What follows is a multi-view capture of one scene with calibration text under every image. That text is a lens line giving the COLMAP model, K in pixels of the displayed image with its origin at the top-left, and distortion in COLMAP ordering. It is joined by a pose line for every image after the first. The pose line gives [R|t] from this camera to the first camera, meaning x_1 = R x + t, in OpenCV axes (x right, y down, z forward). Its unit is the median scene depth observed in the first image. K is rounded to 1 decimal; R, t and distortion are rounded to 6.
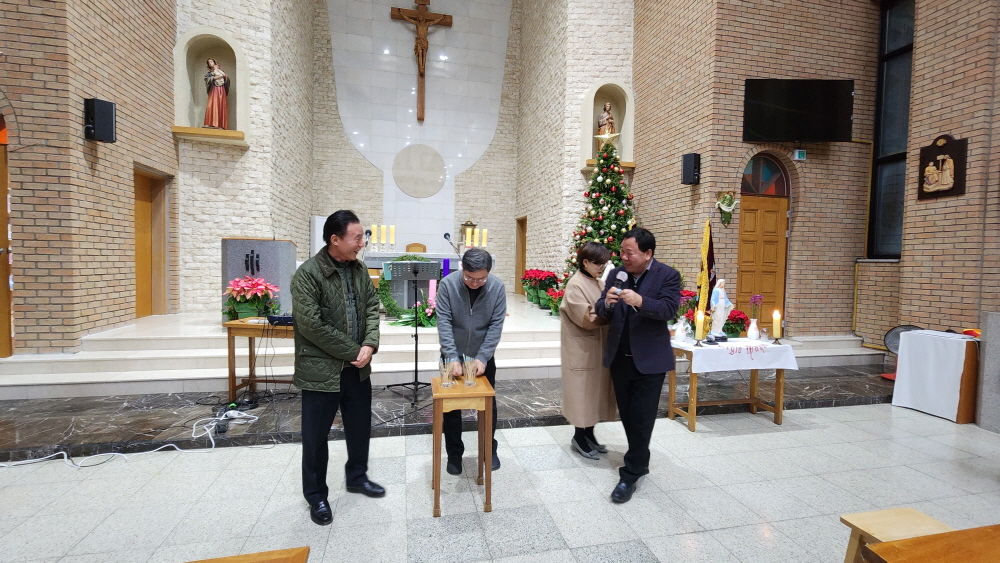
lens RADIAL K [[426.9, 0, 500.0], [0, 426.9, 281.5], [0, 0, 1]] dist [0.000356, -0.000225]
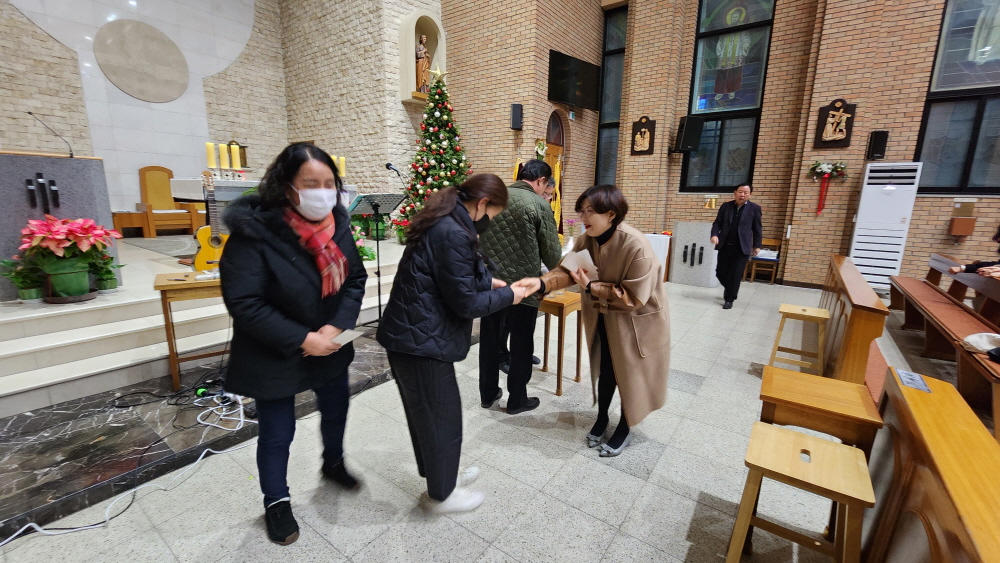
lens RADIAL K [[415.2, 0, 500.6], [0, 415.2, 279.0], [0, 0, 1]] dist [0.000886, -0.000428]
pose [[0.749261, -0.131759, 0.649035, -0.415875], [0.026404, 0.985174, 0.169516, -0.006200], [-0.661748, -0.109874, 0.741632, 0.086388]]
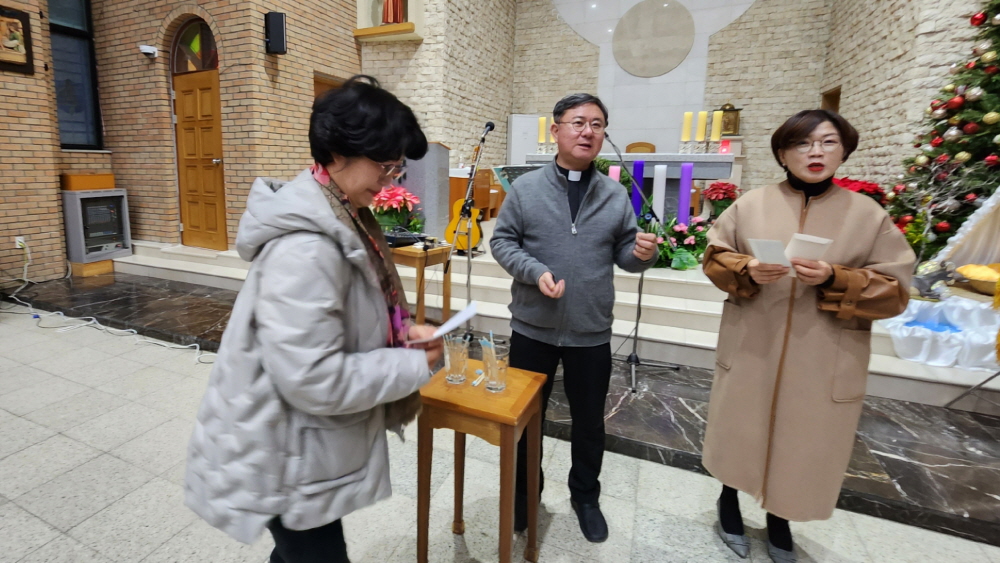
lens RADIAL K [[495.9, 0, 426.5], [0, 495.9, 235.8], [0, 0, 1]] dist [0.003767, -0.000165]
pose [[0.776881, 0.074070, -0.625275, 0.103113], [-0.020589, 0.995514, 0.092346, -0.003404], [0.629310, -0.058868, 0.774921, 0.192342]]
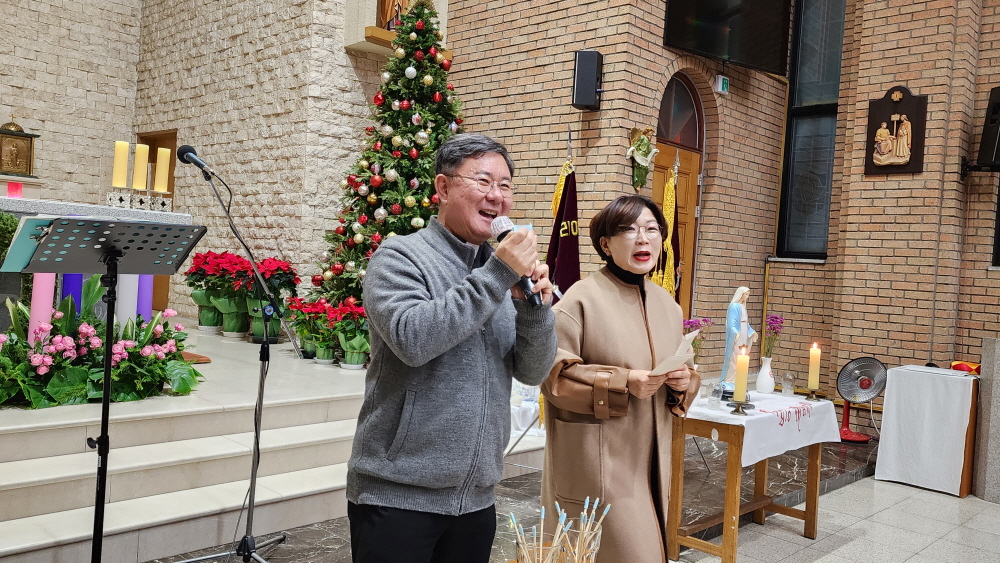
lens RADIAL K [[805.0, 0, 500.0], [0, 805.0, 281.5], [0, 0, 1]] dist [0.081056, -0.081996]
pose [[0.828917, 0.018940, 0.559051, -0.209947], [-0.019665, 0.999796, -0.004714, -0.000983], [-0.559026, -0.007086, 0.829120, 0.200812]]
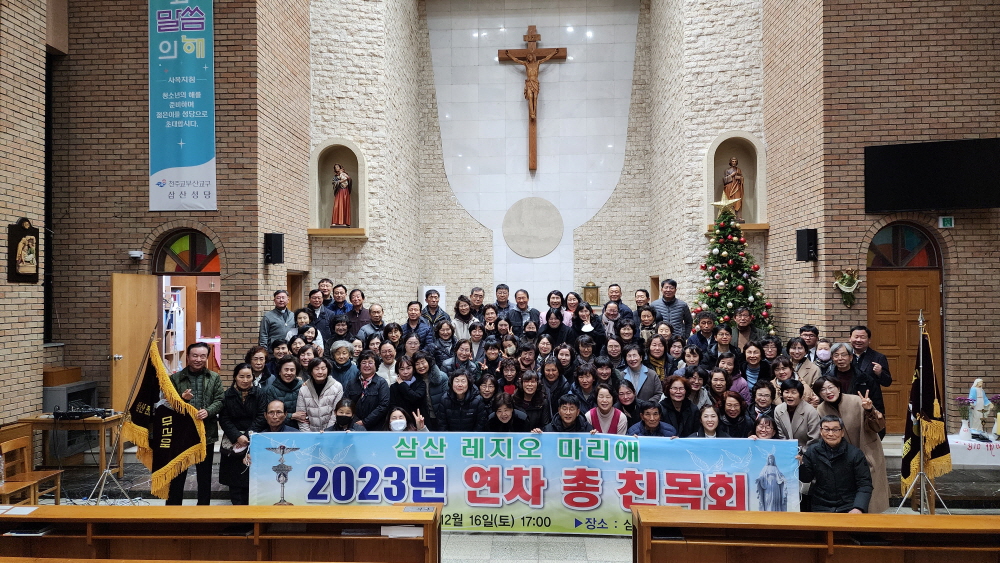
lens RADIAL K [[668.5, 0, 501.1], [0, 668.5, 294.3], [0, 0, 1]] dist [0.057692, -0.038266]
pose [[0.962350, -0.027853, -0.270384, 0.197711], [0.013825, 0.998464, -0.053650, -0.085931], [0.271463, 0.047892, 0.961257, -0.555495]]
